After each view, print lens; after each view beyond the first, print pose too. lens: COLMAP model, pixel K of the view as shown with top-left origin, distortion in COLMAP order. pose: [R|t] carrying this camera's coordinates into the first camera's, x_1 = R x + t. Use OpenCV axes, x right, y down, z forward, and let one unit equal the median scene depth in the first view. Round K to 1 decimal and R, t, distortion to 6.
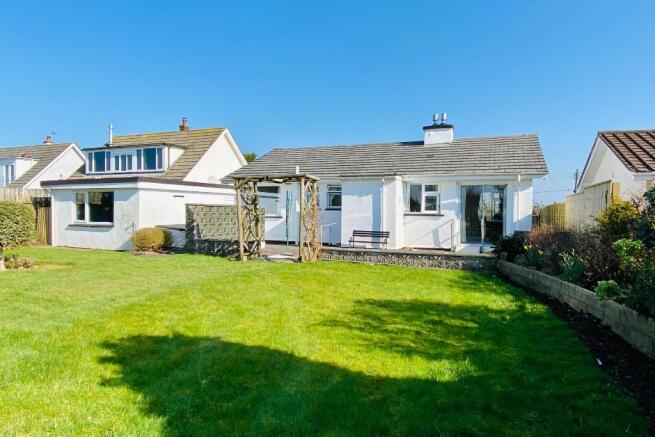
lens RADIAL K [[404.9, 0, 331.0], [0, 404.9, 214.4], [0, 0, 1]] dist [0.053138, -0.003403]
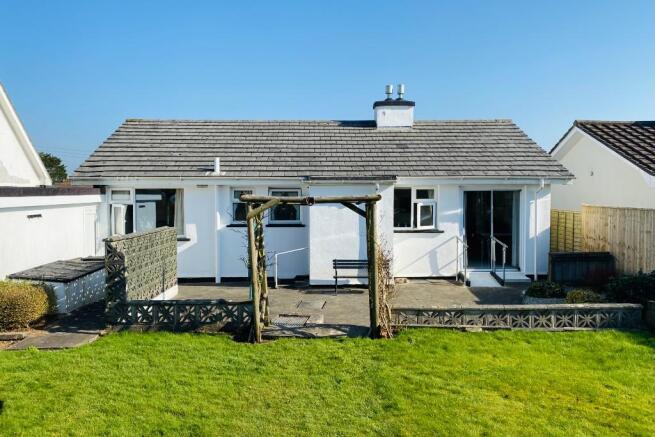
lens RADIAL K [[565.8, 0, 327.8], [0, 565.8, 219.7], [0, 0, 1]] dist [0.069138, 0.000320]
pose [[0.921268, -0.032666, 0.387553, -0.308818], [0.018525, 0.999021, 0.040170, -0.063265], [-0.388486, -0.029828, 0.920972, 0.136820]]
